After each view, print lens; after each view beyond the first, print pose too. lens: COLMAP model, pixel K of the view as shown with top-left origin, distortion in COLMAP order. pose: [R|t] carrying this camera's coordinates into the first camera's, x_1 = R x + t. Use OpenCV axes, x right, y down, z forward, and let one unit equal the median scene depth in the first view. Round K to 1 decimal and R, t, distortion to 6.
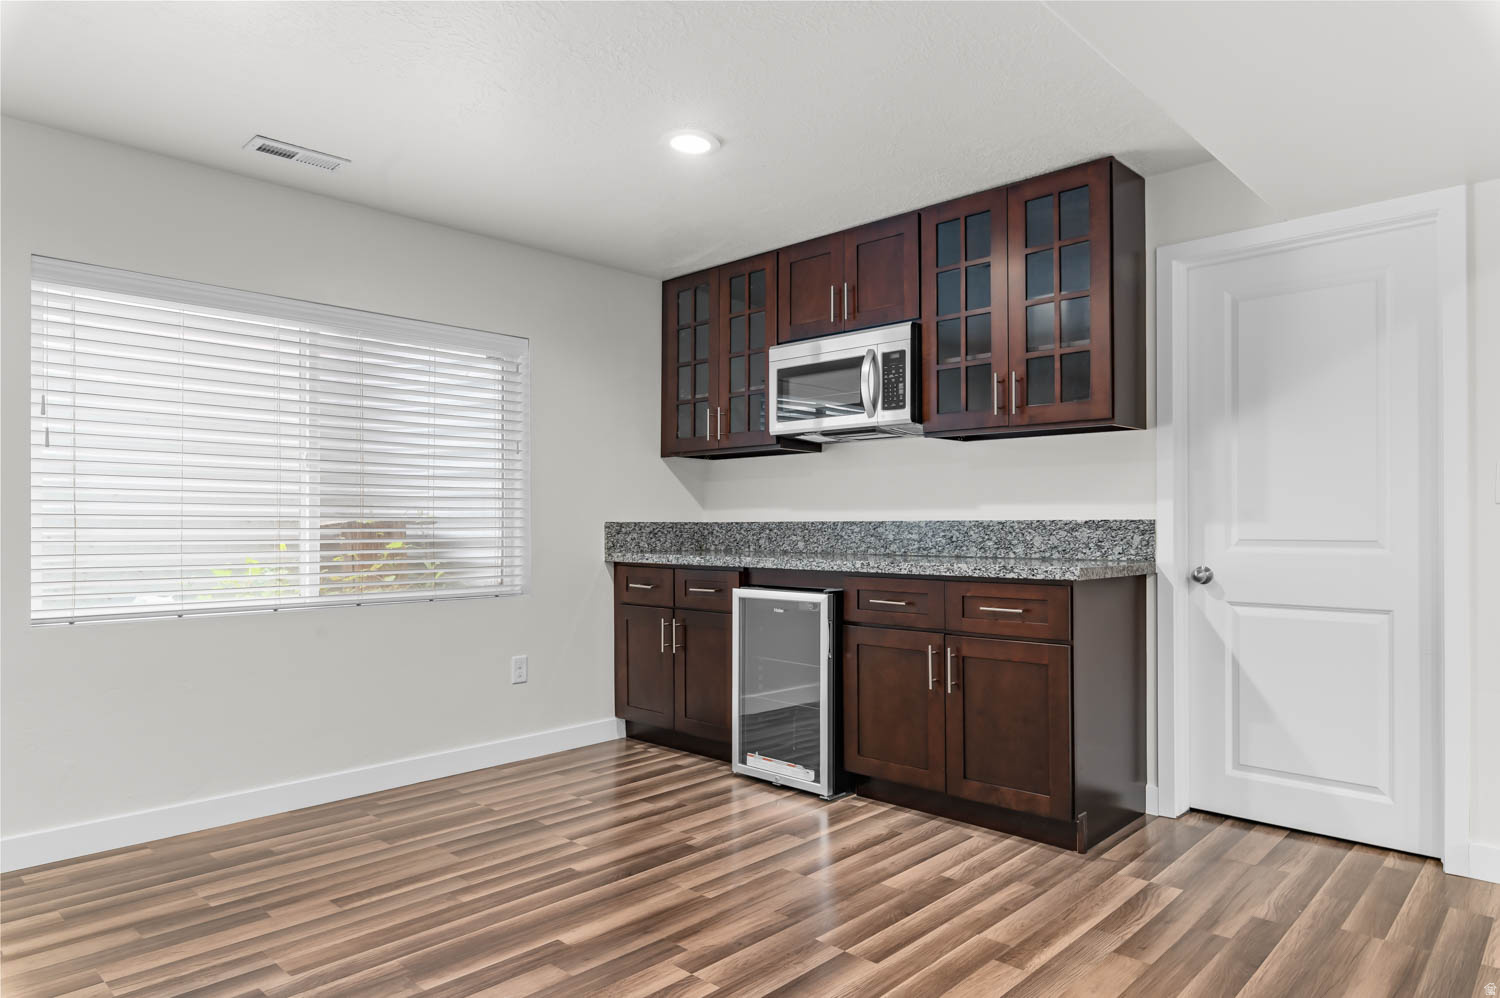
lens RADIAL K [[905.4, 0, 757.4], [0, 905.4, 512.5], [0, 0, 1]] dist [-0.019211, 0.001461]
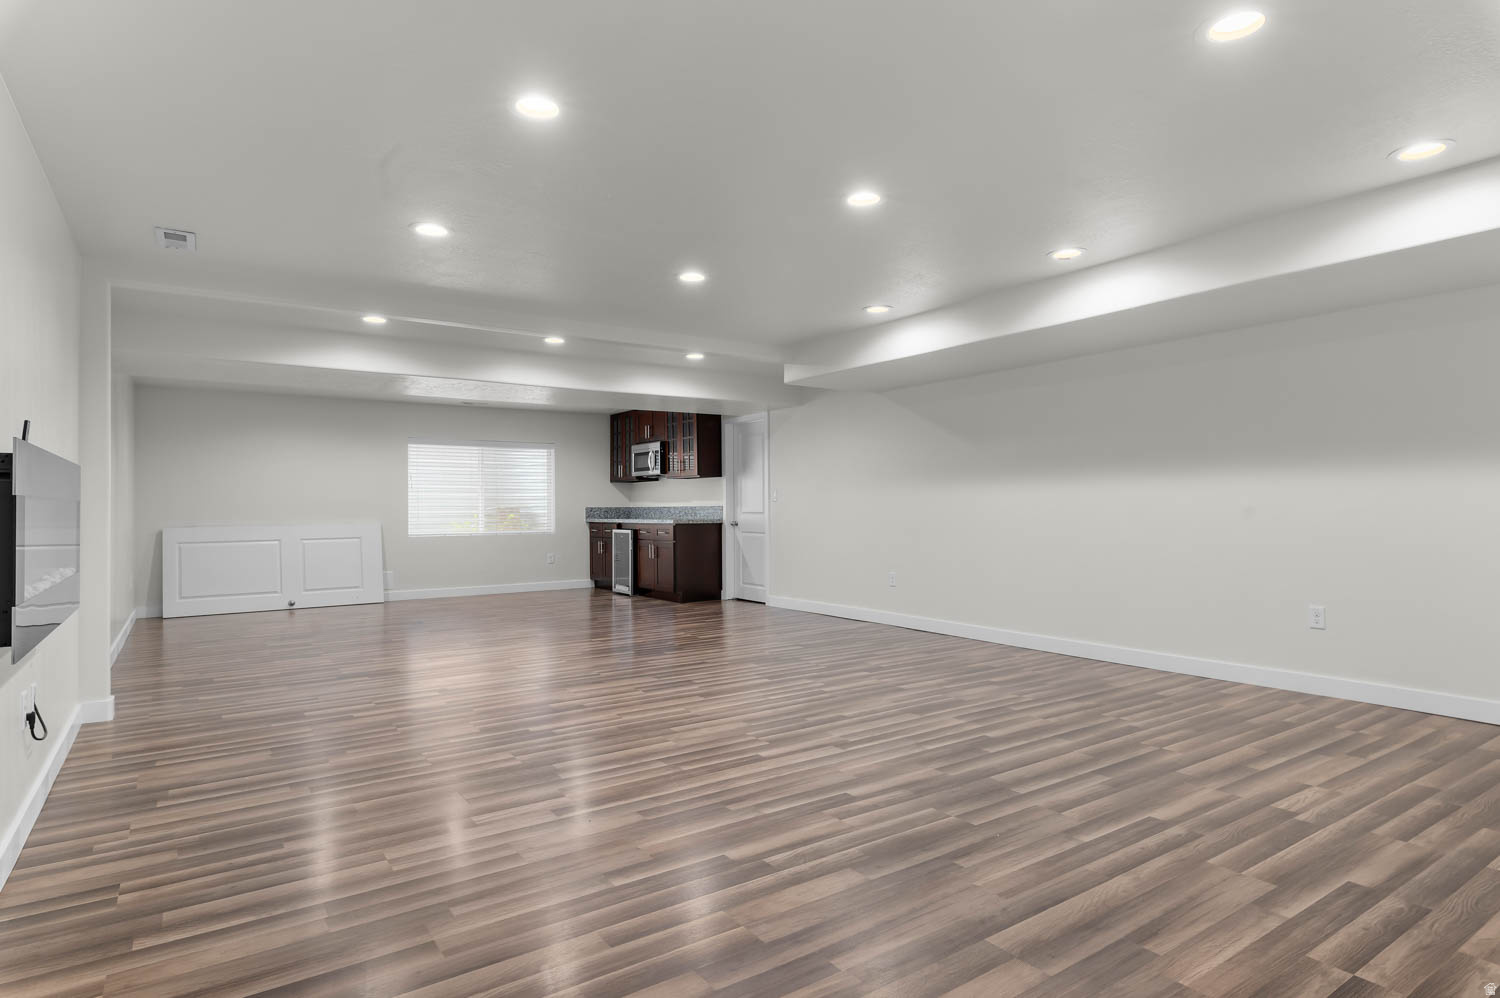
lens RADIAL K [[836.8, 0, 746.5], [0, 836.8, 495.9], [0, 0, 1]] dist [0.003666, 0.000852]
pose [[0.976062, -0.006513, -0.217394, 0.938670], [0.005896, 0.999977, -0.003485, -0.013440], [0.217411, 0.002120, 0.976078, -1.490965]]
